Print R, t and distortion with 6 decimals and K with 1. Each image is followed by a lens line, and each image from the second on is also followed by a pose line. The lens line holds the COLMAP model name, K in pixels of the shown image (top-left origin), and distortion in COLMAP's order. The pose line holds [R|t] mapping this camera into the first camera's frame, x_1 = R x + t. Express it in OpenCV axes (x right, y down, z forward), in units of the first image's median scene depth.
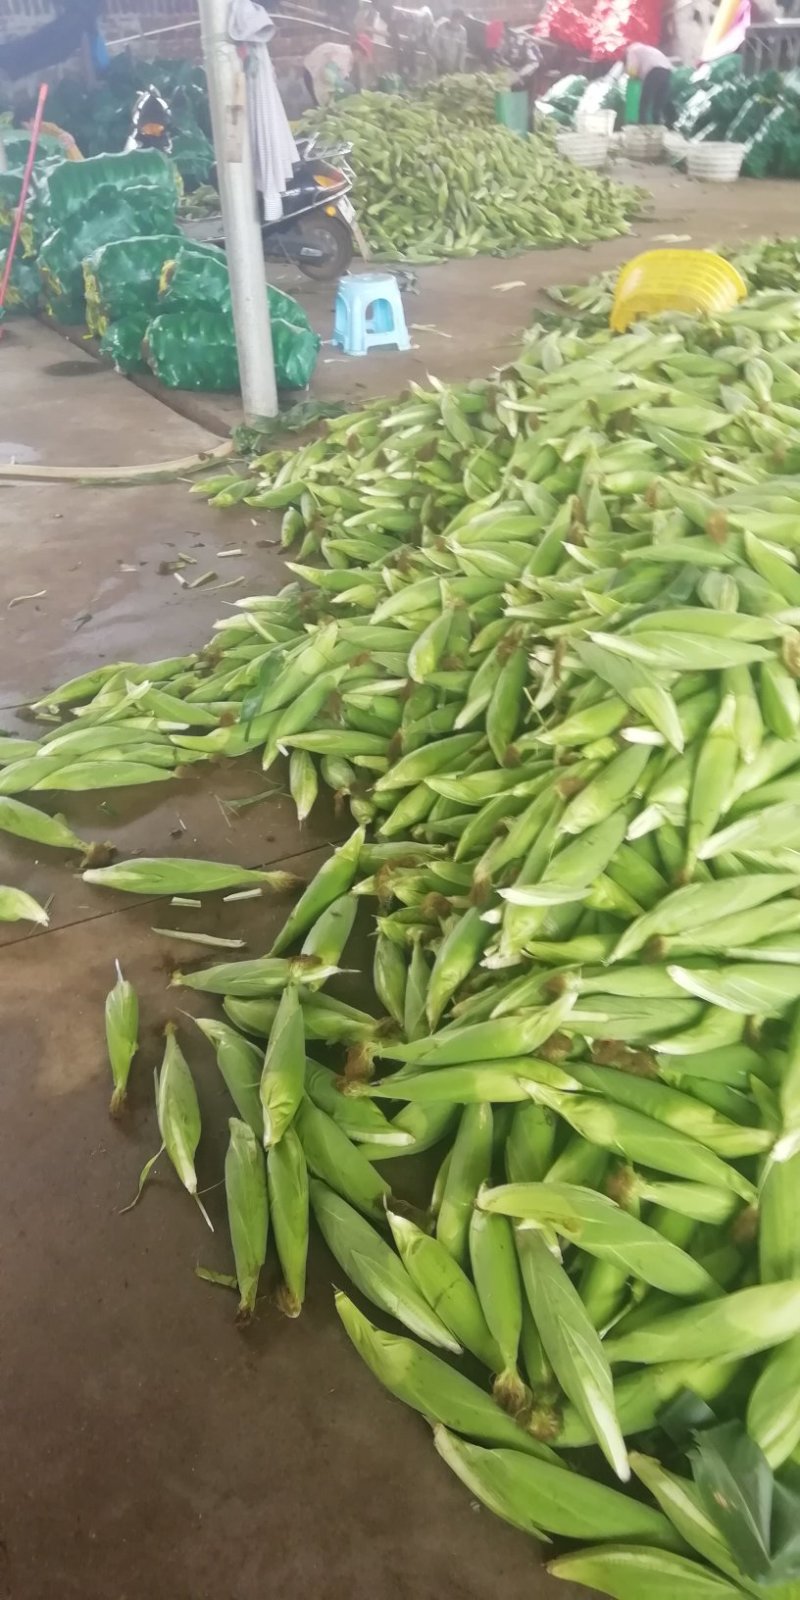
lens RADIAL K [[1190.1, 0, 400.0], [0, 1190.1, 800.0], [0, 0, 1]] dist [0.060830, -0.052062]
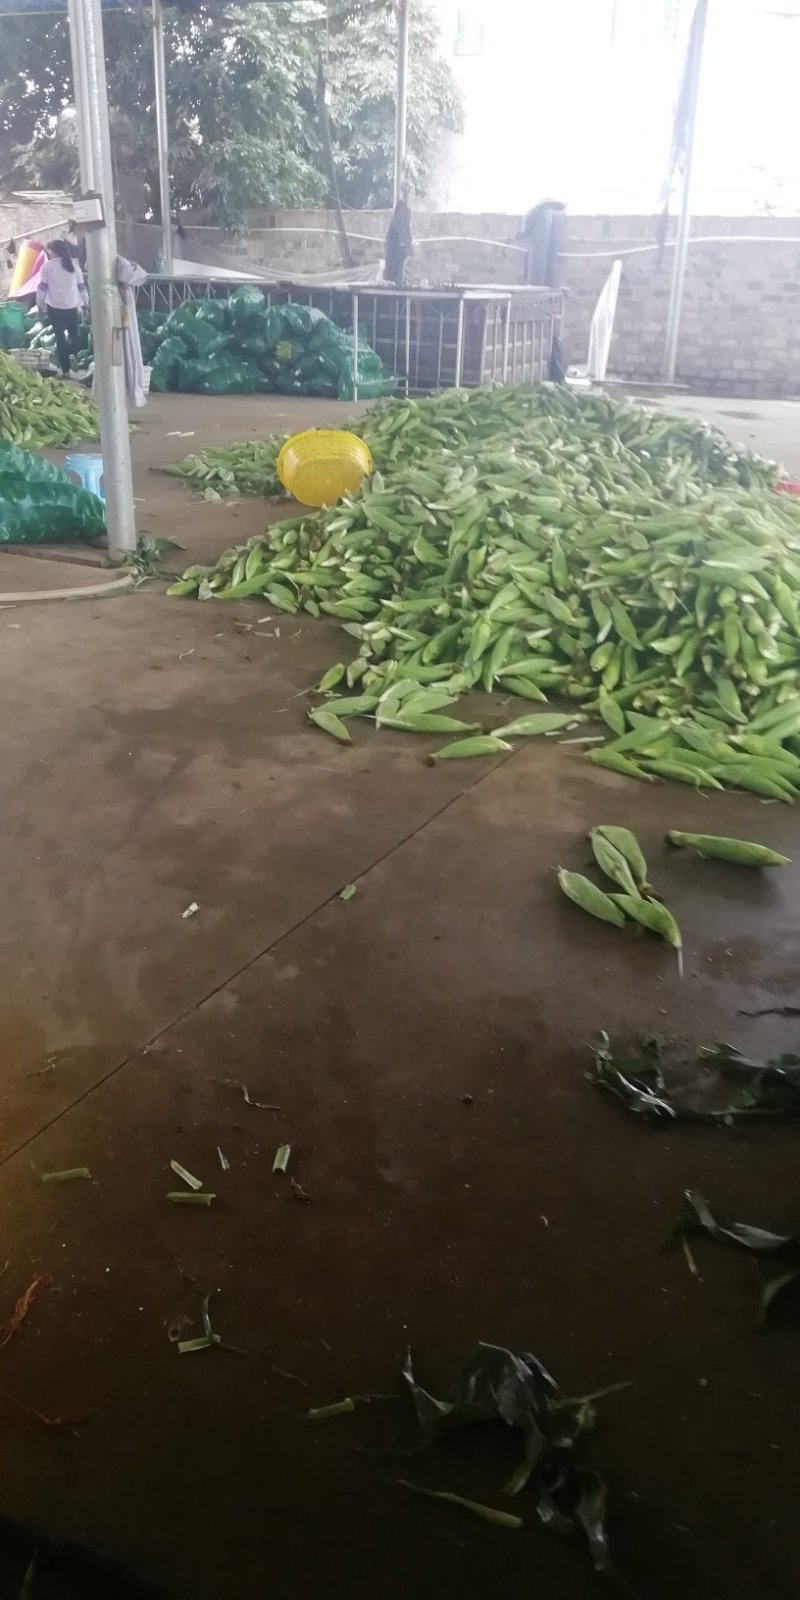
lens RADIAL K [[1279.7, 0, 400.0], [0, 1279.7, 800.0], [0, 0, 1]] dist [0.070430, -0.062044]
pose [[0.820376, -0.173932, 0.544730, -0.678239], [0.267581, 0.958652, -0.096885, 0.144711], [-0.505355, 0.225241, 0.832996, -0.227704]]
